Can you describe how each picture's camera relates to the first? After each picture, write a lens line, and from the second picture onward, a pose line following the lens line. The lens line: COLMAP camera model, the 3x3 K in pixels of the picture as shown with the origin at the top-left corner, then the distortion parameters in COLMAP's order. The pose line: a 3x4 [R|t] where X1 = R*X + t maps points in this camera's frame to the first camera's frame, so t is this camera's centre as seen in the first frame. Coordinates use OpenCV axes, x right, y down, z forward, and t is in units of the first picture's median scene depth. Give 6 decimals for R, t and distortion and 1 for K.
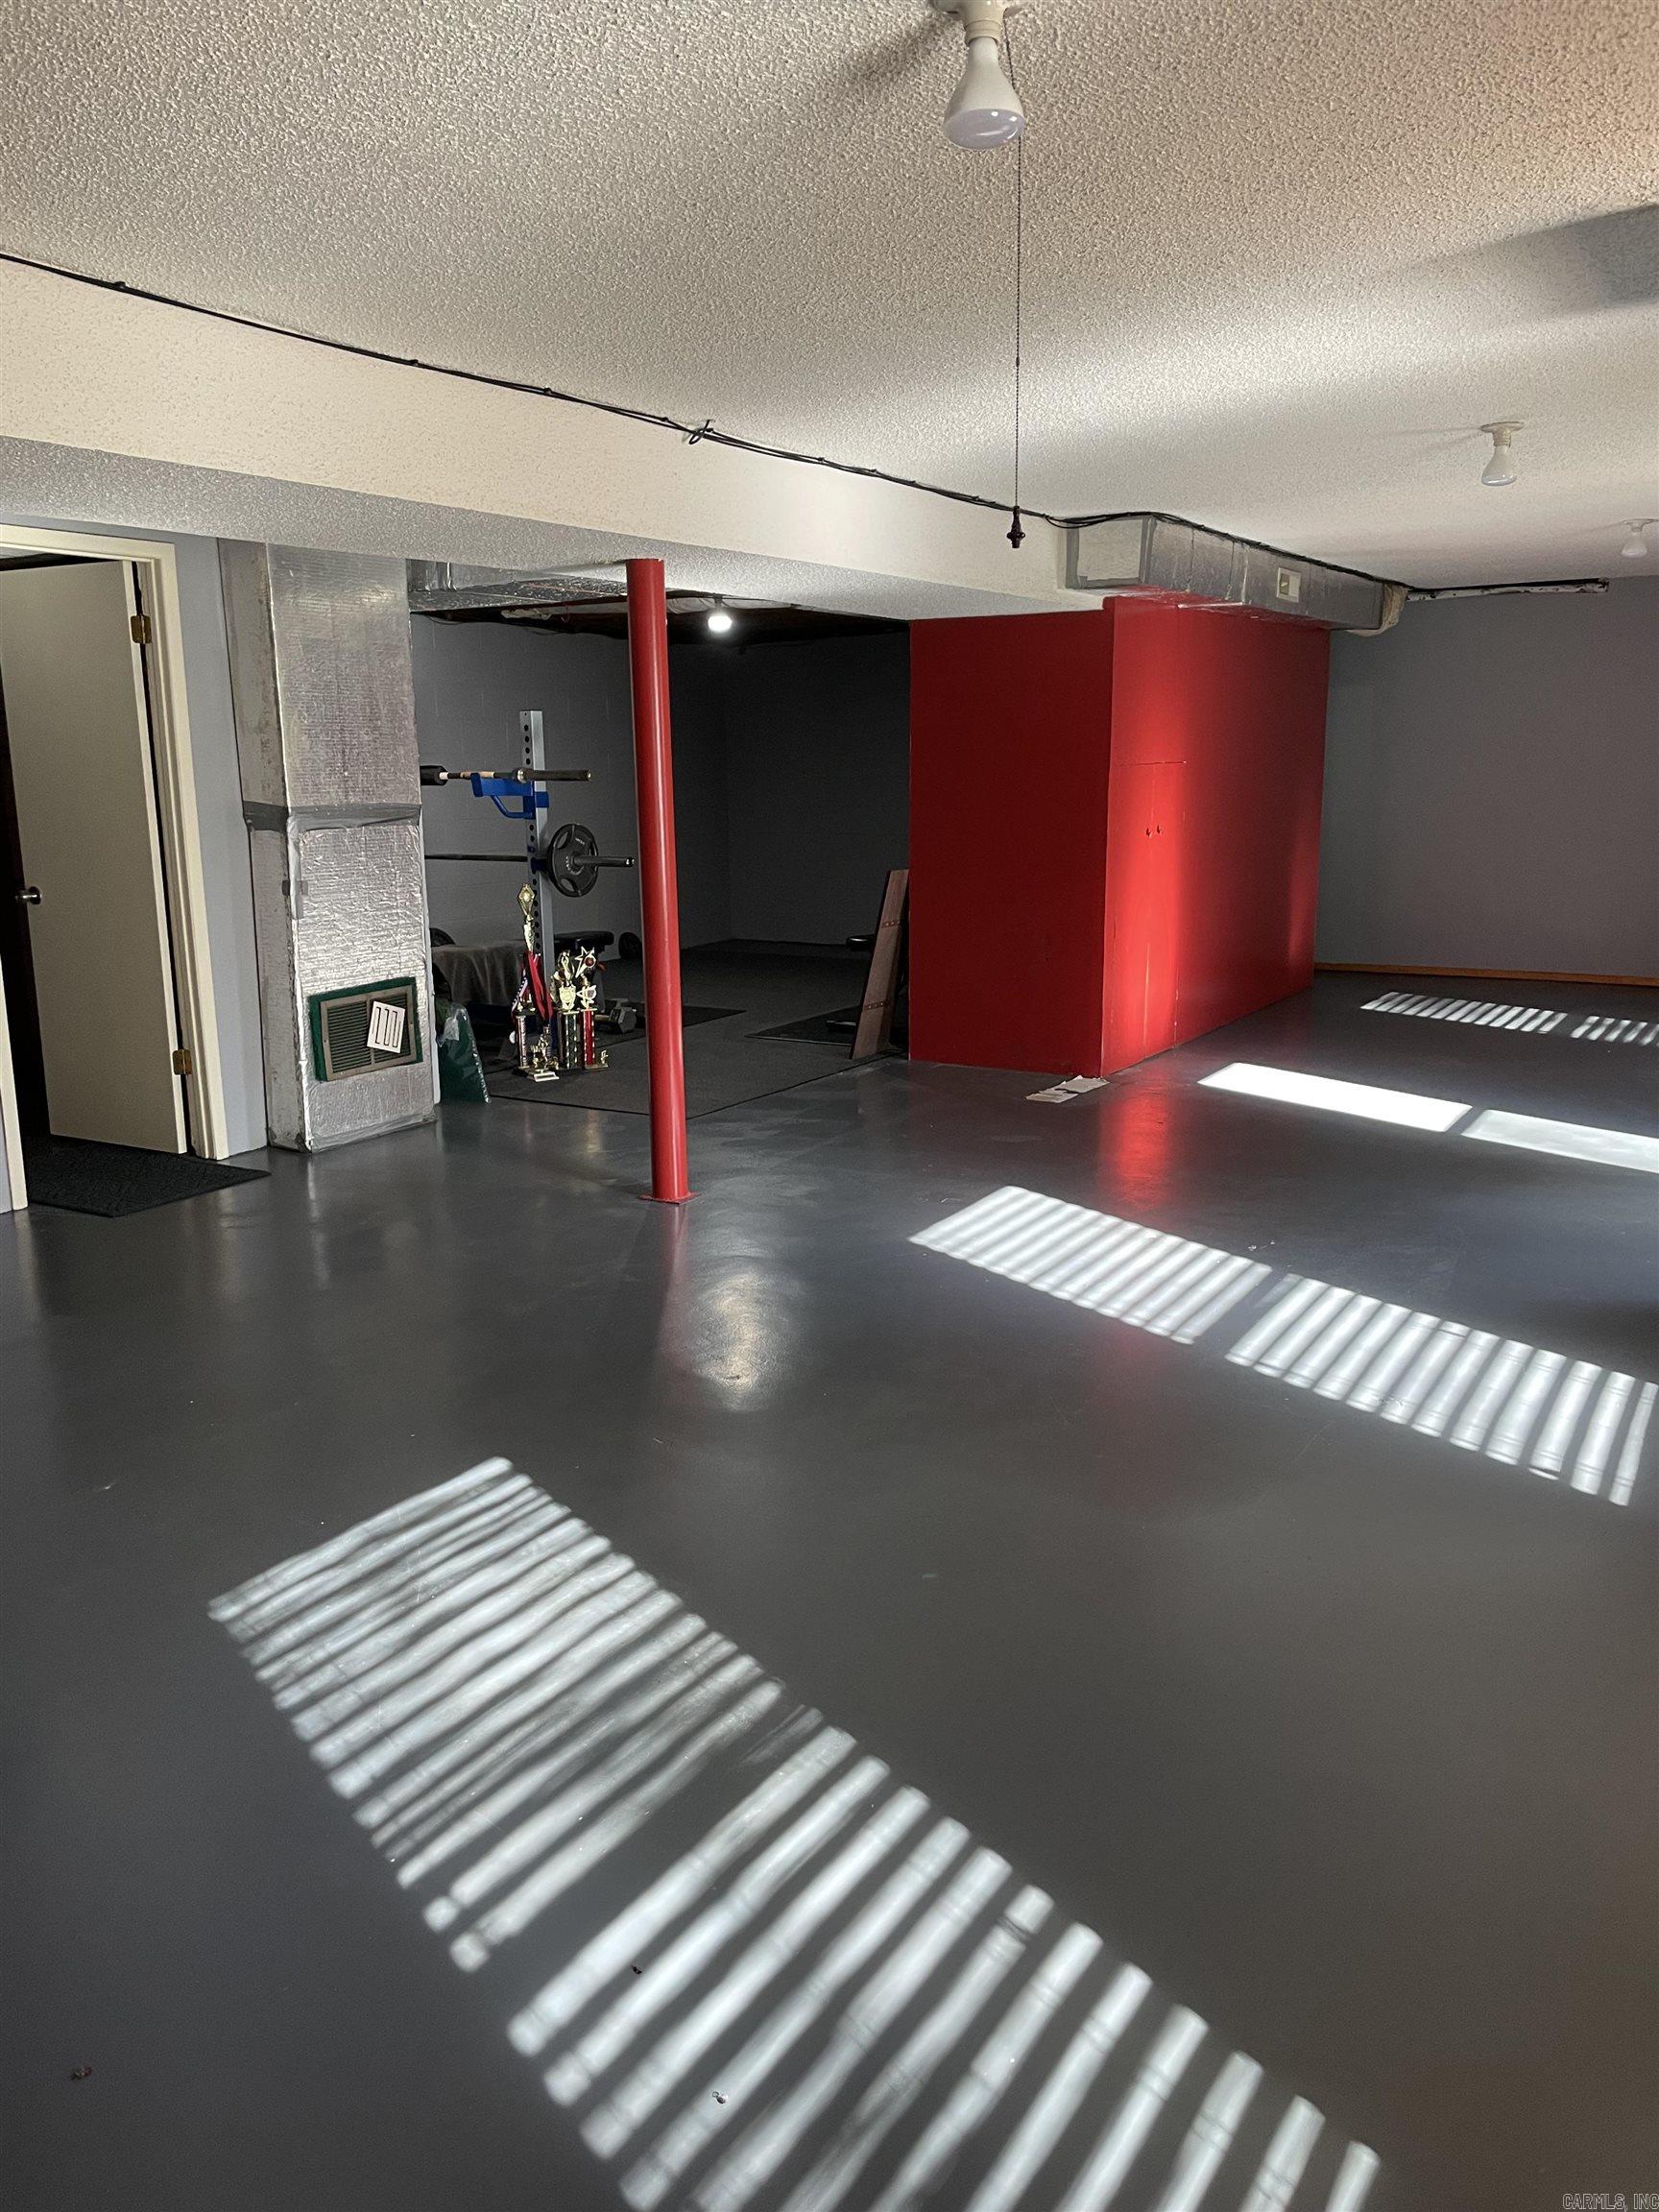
lens RADIAL K [[1692.6, 0, 822.9], [0, 1692.6, 1088.9], [0, 0, 1]] dist [0.097759, -0.123982]
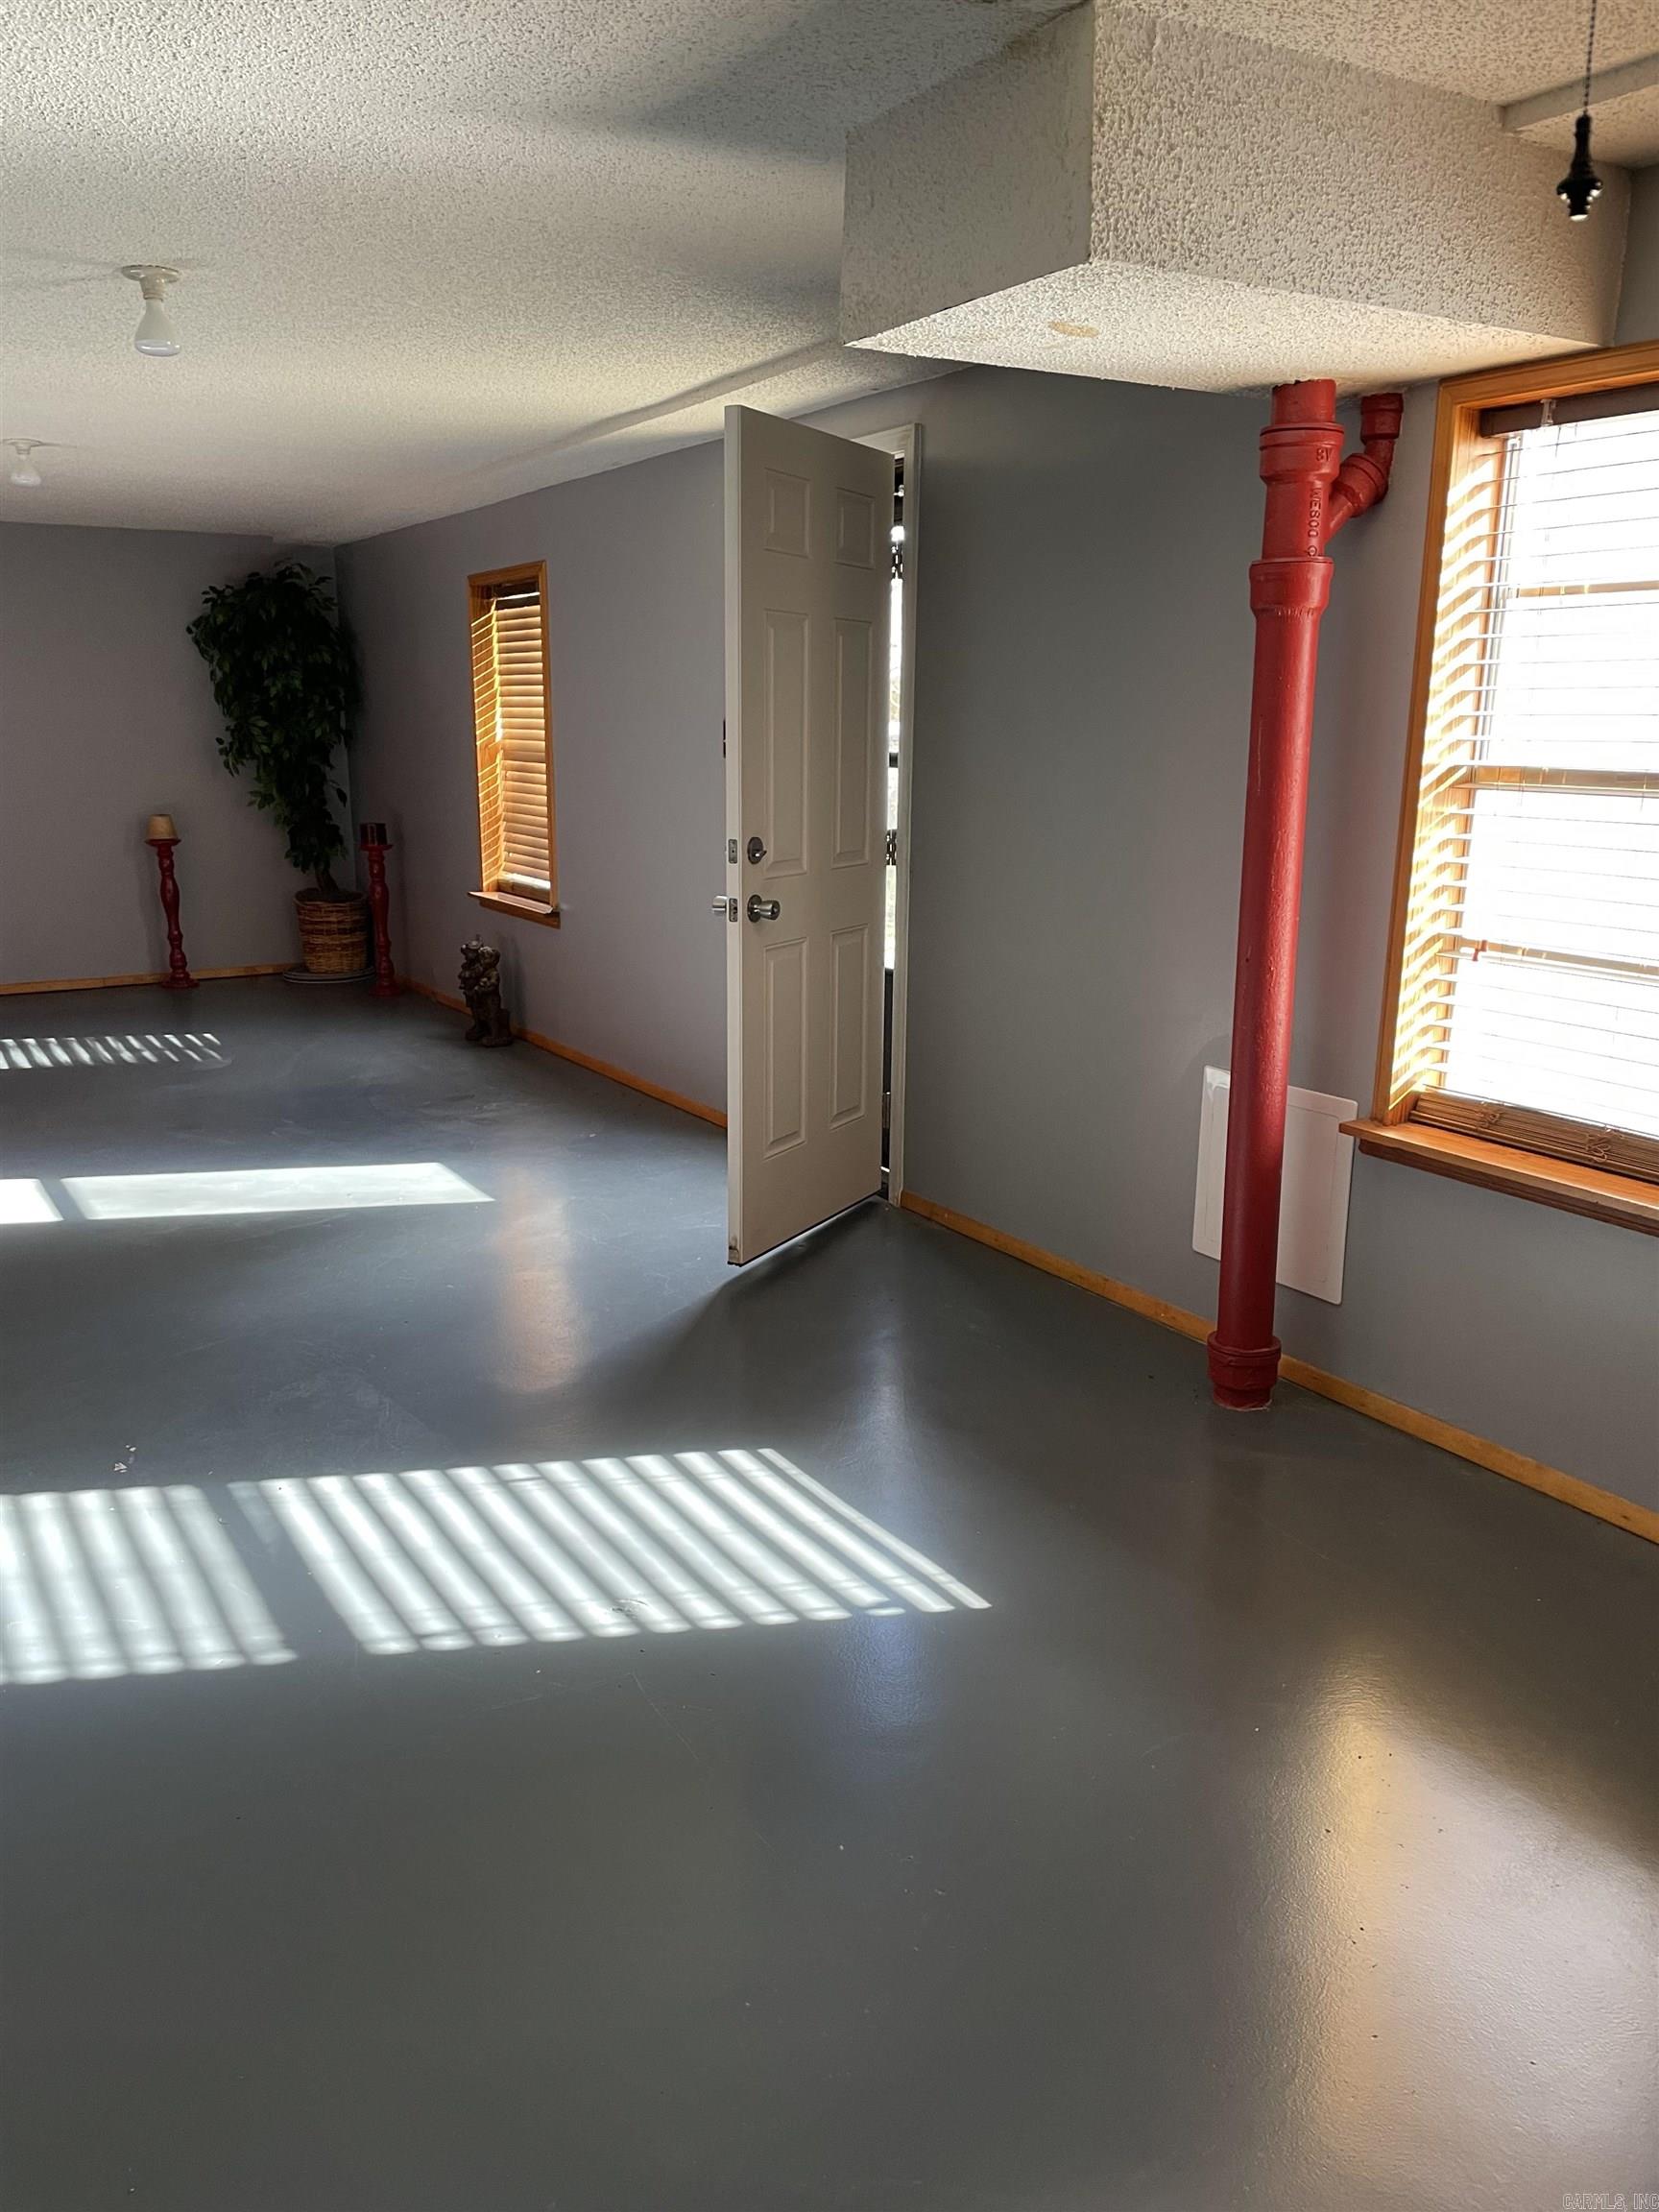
lens RADIAL K [[1692.6, 0, 824.7], [0, 1692.6, 1114.9], [0, 0, 1]] dist [0.097759, -0.123982]
pose [[0.470884, -0.199335, 0.859380, -0.050332], [0.175323, 0.975852, 0.130286, -0.024124], [-0.864598, 0.089319, 0.494461, 0.125189]]
